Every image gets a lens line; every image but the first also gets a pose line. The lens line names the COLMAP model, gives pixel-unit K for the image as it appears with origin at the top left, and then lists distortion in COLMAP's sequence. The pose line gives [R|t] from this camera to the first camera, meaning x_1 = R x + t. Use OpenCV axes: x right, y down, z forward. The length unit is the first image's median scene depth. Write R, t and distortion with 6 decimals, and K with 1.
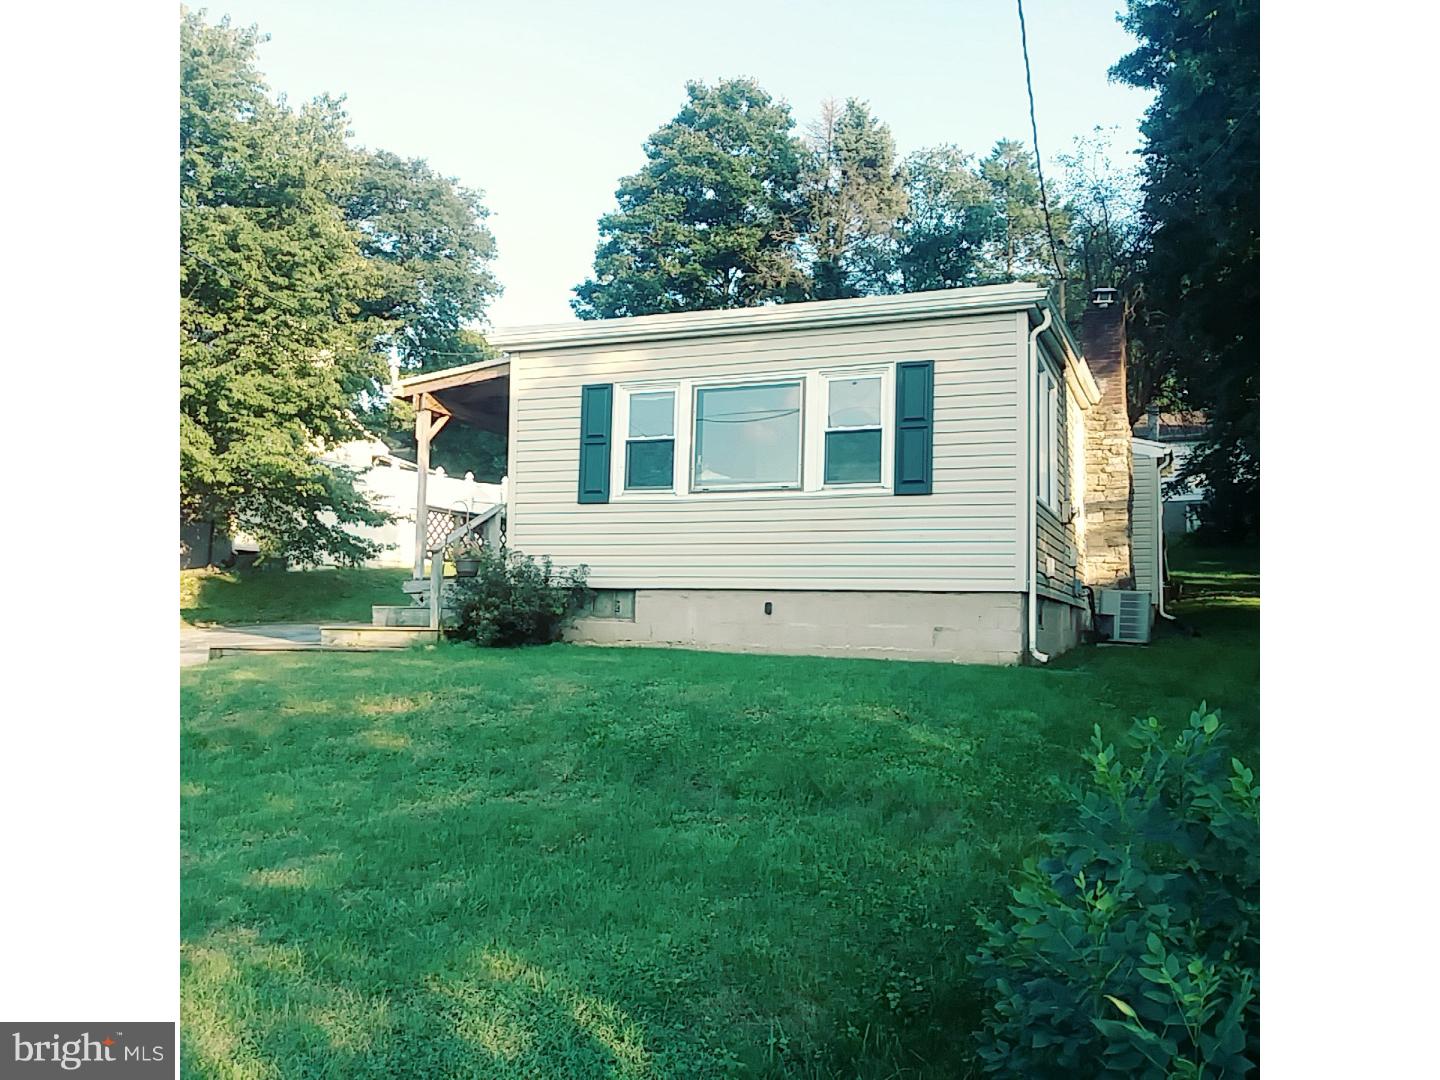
lens RADIAL K [[1155.6, 0, 720.0], [0, 1155.6, 540.0], [0, 0, 1]] dist [0.002135, -0.004490]
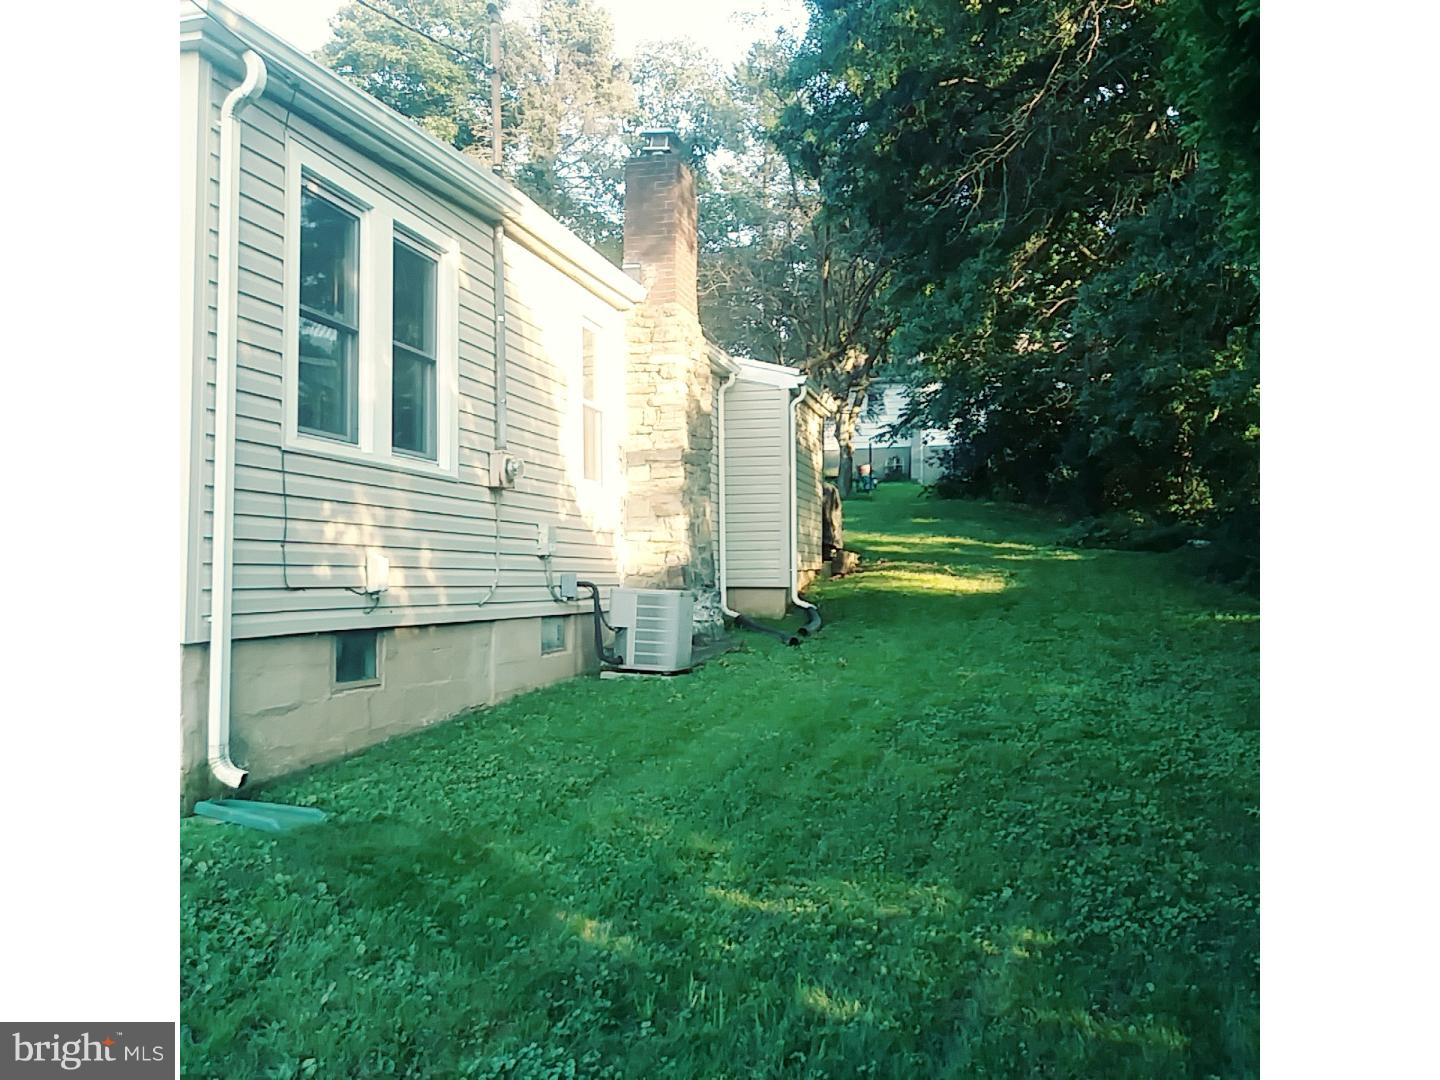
lens RADIAL K [[1155.6, 0, 720.0], [0, 1155.6, 540.0], [0, 0, 1]] dist [0.002135, -0.004490]
pose [[0.989513, -0.009640, 0.144119, 0.277085], [0.002512, 0.998768, 0.049561, -0.014216], [-0.144419, -0.048679, 0.988319, 0.334232]]
